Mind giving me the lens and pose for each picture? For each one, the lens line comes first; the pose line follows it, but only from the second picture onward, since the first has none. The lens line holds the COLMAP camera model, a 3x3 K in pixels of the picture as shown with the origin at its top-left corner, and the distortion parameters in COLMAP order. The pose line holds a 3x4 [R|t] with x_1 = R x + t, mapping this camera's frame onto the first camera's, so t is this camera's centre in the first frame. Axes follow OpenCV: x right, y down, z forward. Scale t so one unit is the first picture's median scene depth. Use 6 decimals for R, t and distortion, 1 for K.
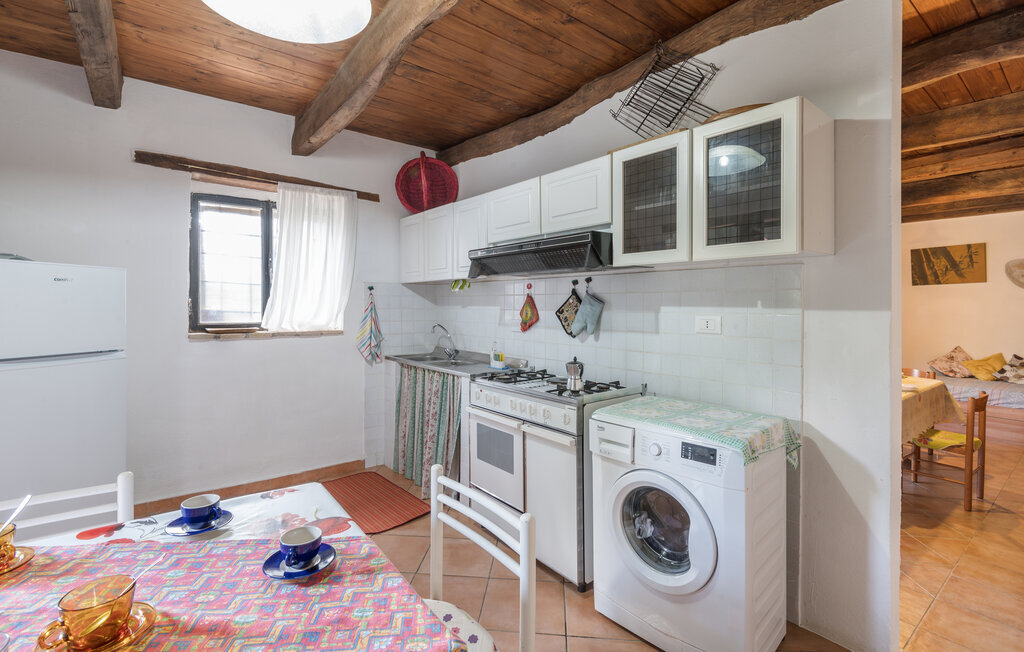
lens RADIAL K [[471.7, 0, 513.9], [0, 471.7, 307.1], [0, 0, 1]] dist [-0.002922, -0.000493]
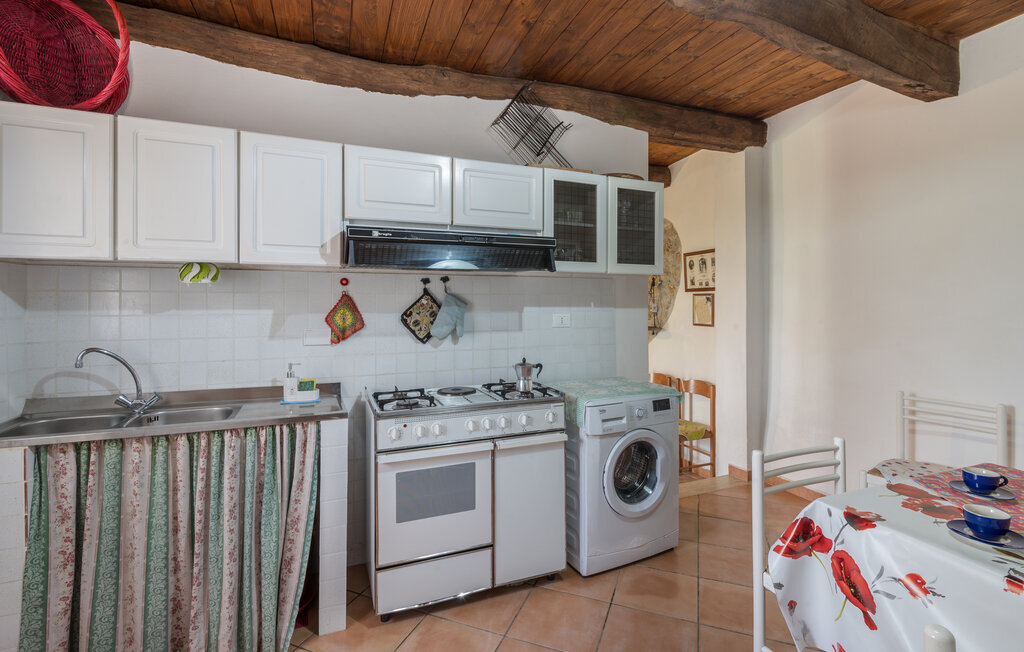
lens RADIAL K [[454.8, 0, 512.1], [0, 454.8, 304.3], [0, 0, 1]] dist [-0.003833, -0.000580]
pose [[0.284568, -0.001299, 0.958655, -0.666281], [0.010464, 0.999944, -0.001751, -0.005537], [-0.958599, 0.010530, 0.284566, 0.622233]]
